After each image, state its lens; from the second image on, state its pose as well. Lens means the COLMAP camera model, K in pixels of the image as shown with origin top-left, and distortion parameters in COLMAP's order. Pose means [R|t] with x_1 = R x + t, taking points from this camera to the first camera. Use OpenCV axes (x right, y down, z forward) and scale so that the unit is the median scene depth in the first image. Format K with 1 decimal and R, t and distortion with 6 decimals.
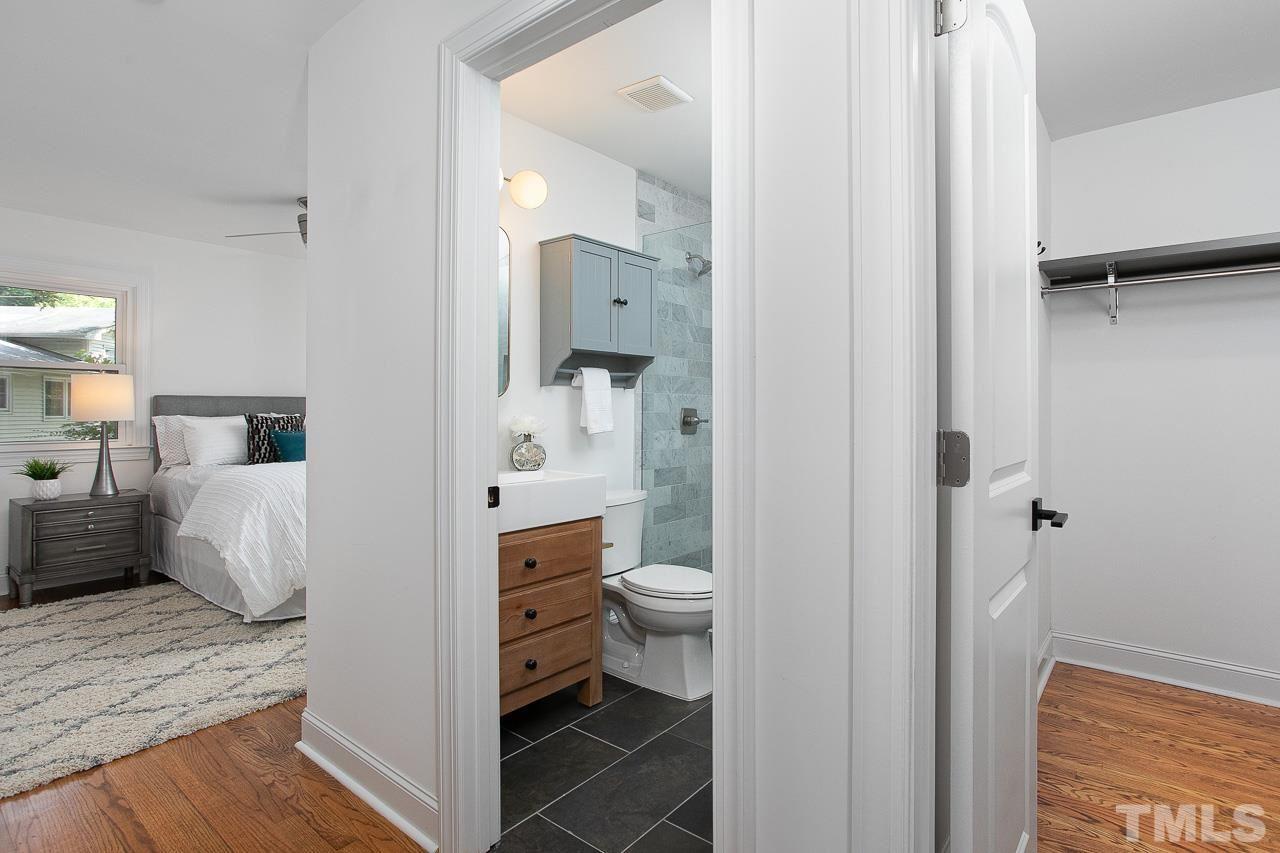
lens RADIAL K [[642.3, 0, 655.6], [0, 642.3, 405.0], [0, 0, 1]] dist [-0.042732, 0.033848]
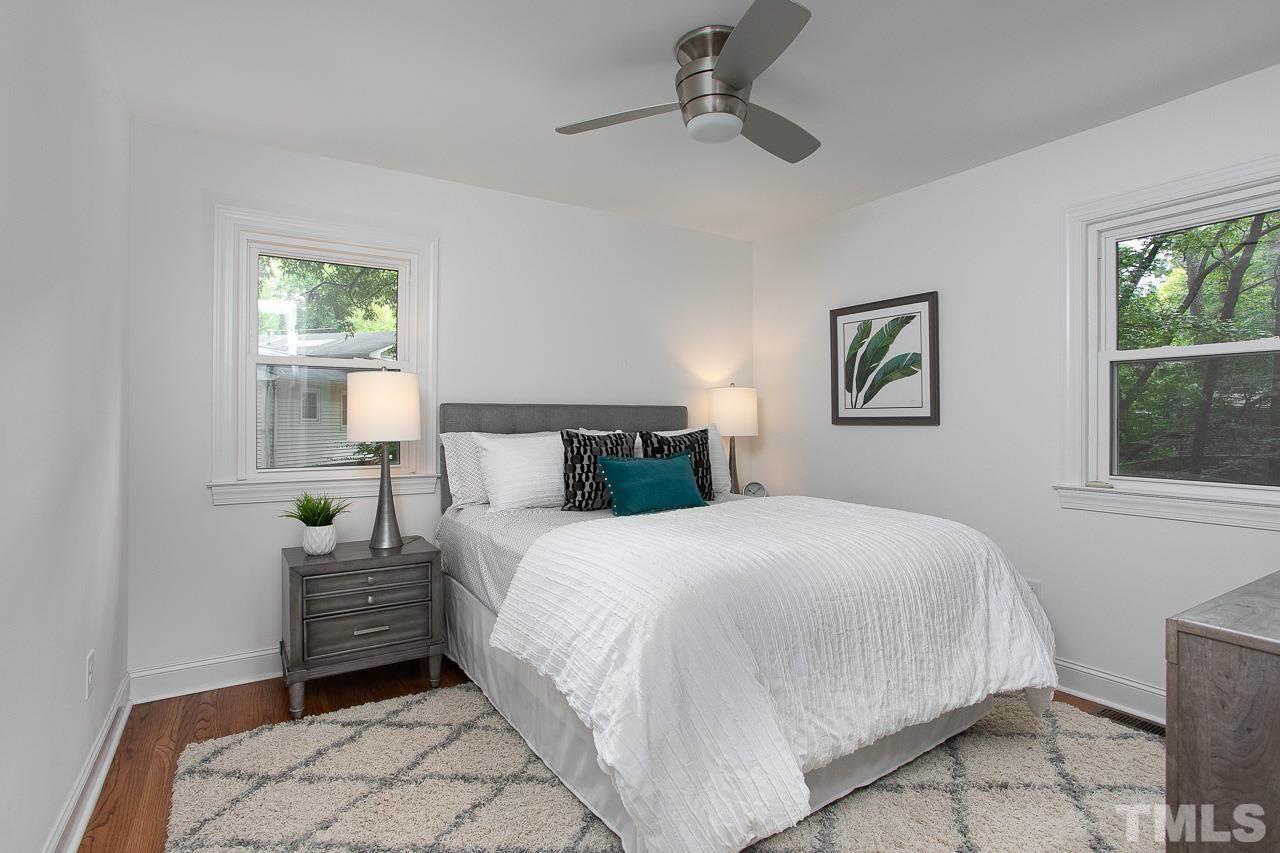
lens RADIAL K [[636.6, 0, 640.0], [0, 636.6, 426.5], [0, 0, 1]] dist [-0.003707, -0.000711]
pose [[0.945323, 0.004946, -0.326097, -0.291911], [0.000537, 0.999860, 0.016721, -0.001278], [0.326134, -0.015982, 0.945188, 0.333504]]
